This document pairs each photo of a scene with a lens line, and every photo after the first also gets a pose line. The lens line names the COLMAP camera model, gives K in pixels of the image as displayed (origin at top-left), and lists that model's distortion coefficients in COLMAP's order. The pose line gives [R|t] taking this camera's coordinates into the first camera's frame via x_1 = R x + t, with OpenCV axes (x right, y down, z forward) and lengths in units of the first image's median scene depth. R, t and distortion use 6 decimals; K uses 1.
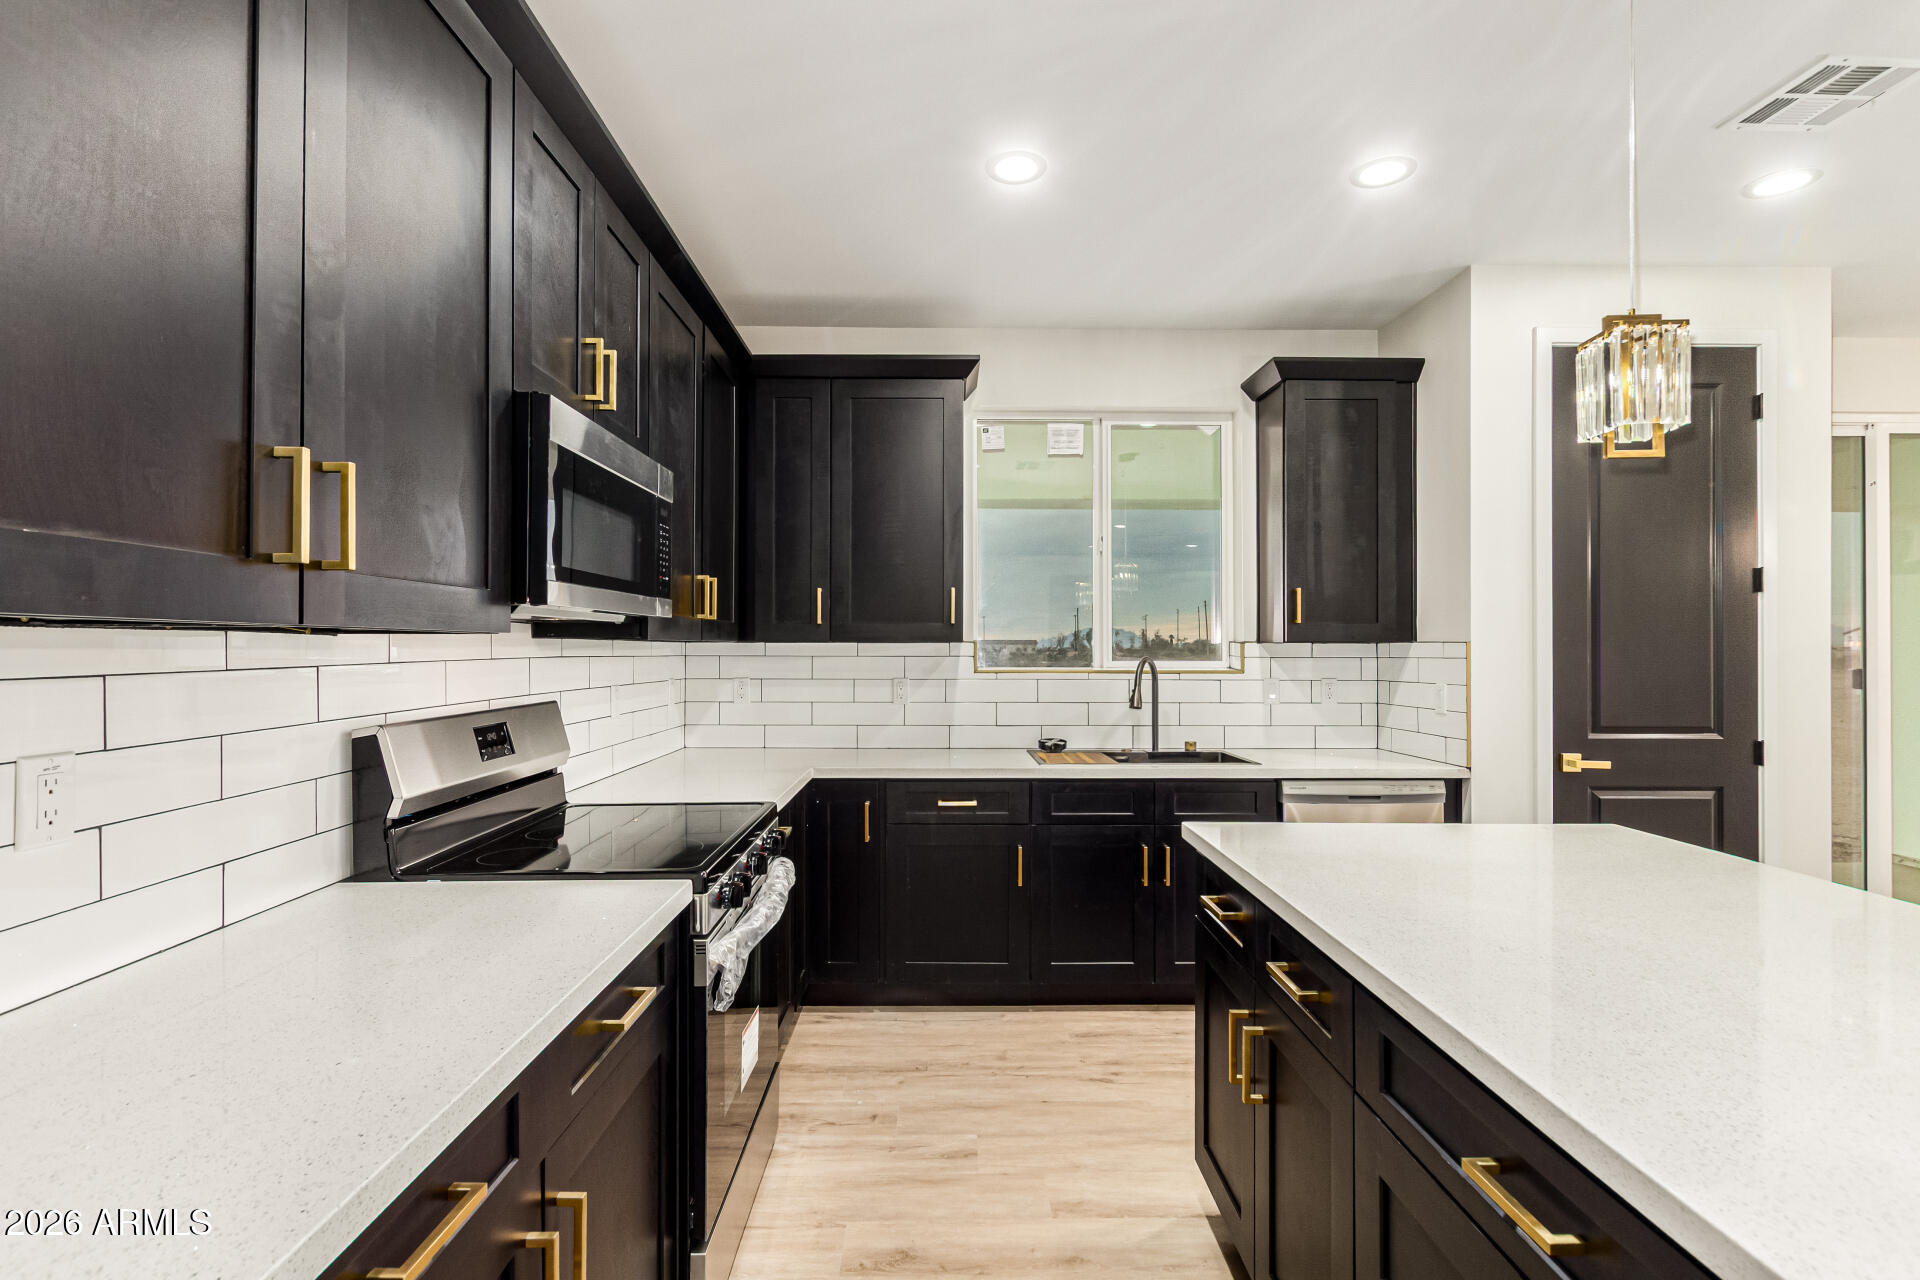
lens RADIAL K [[884.0, 0, 957.5], [0, 884.0, 640.8], [0, 0, 1]] dist [0.004410, -0.002960]
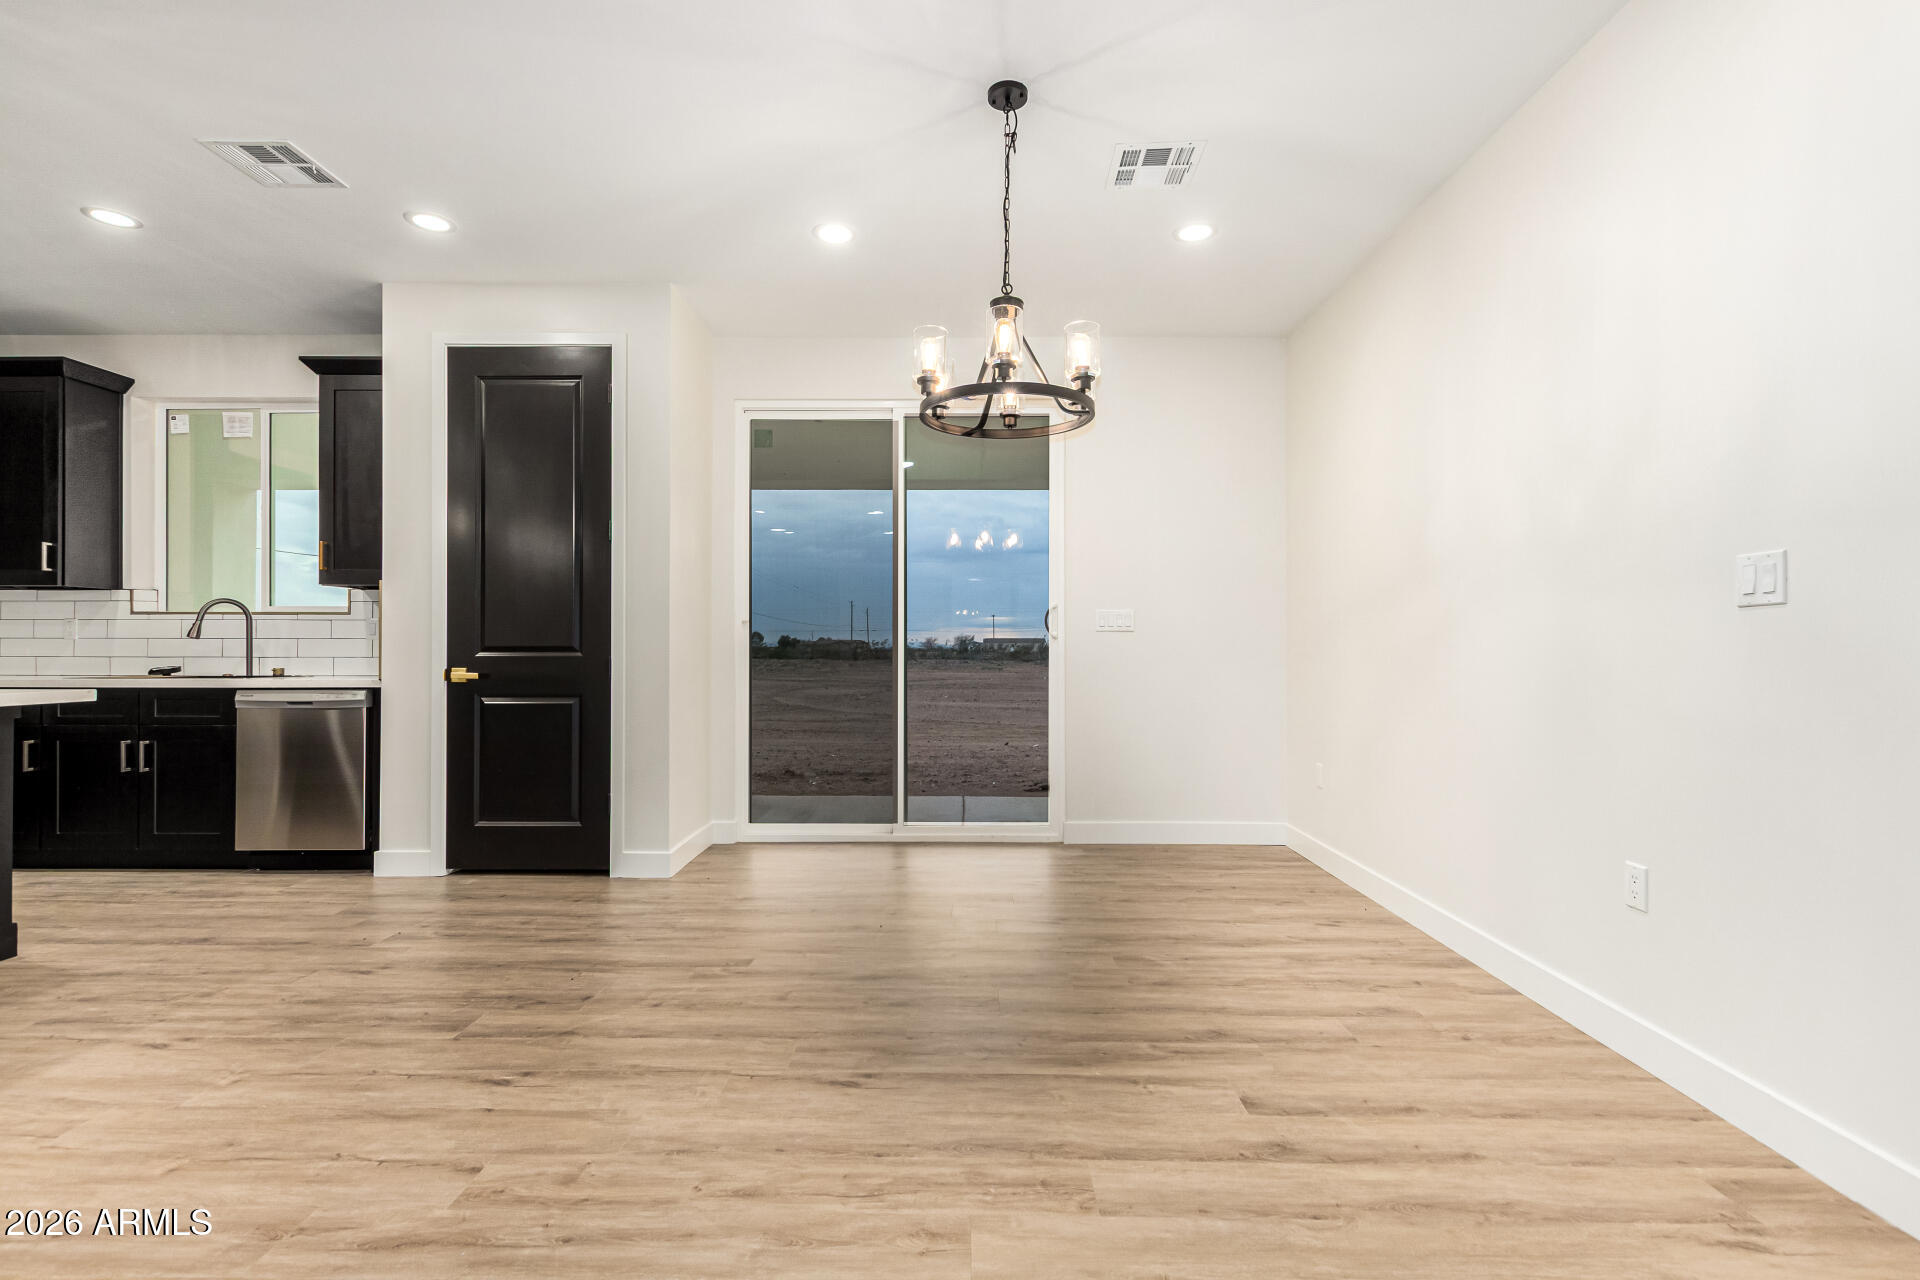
lens RADIAL K [[884.0, 0, 962.7], [0, 884.0, 638.1], [0, 0, 1]] dist [0.004410, -0.002960]
pose [[0.999782, -0.003461, -0.020602, 1.430613], [0.003455, 0.999994, -0.000314, 0.087408], [0.020603, 0.000242, 0.999788, -0.248125]]
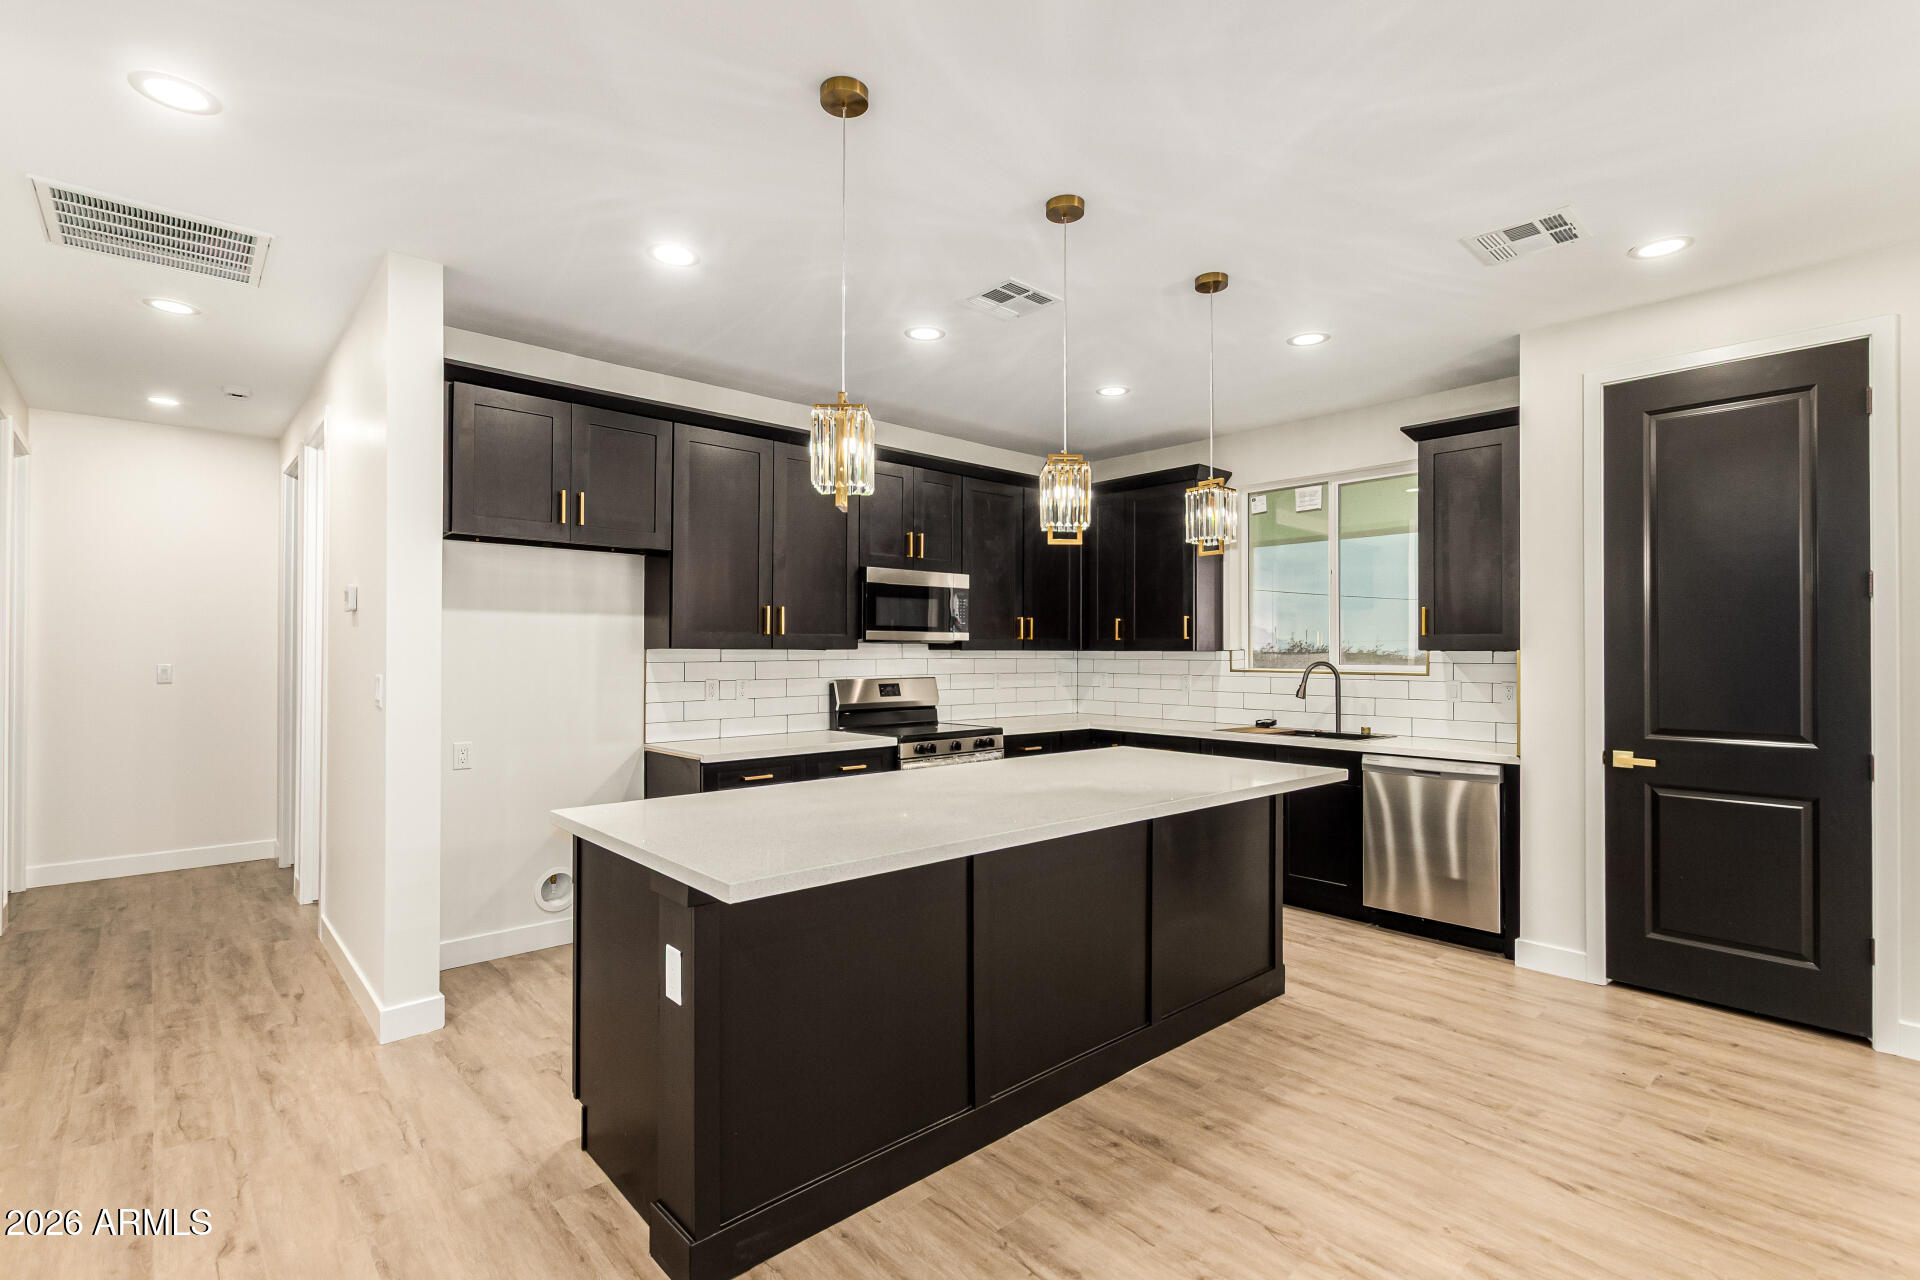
lens RADIAL K [[884.0, 0, 962.9], [0, 884.0, 647.1], [0, 0, 1]] dist [0.004410, -0.002960]
pose [[0.665432, -0.004425, -0.746445, 0.964980], [0.004026, 0.999989, -0.002340, -0.003314], [0.746447, -0.001448, 0.665443, -0.349588]]
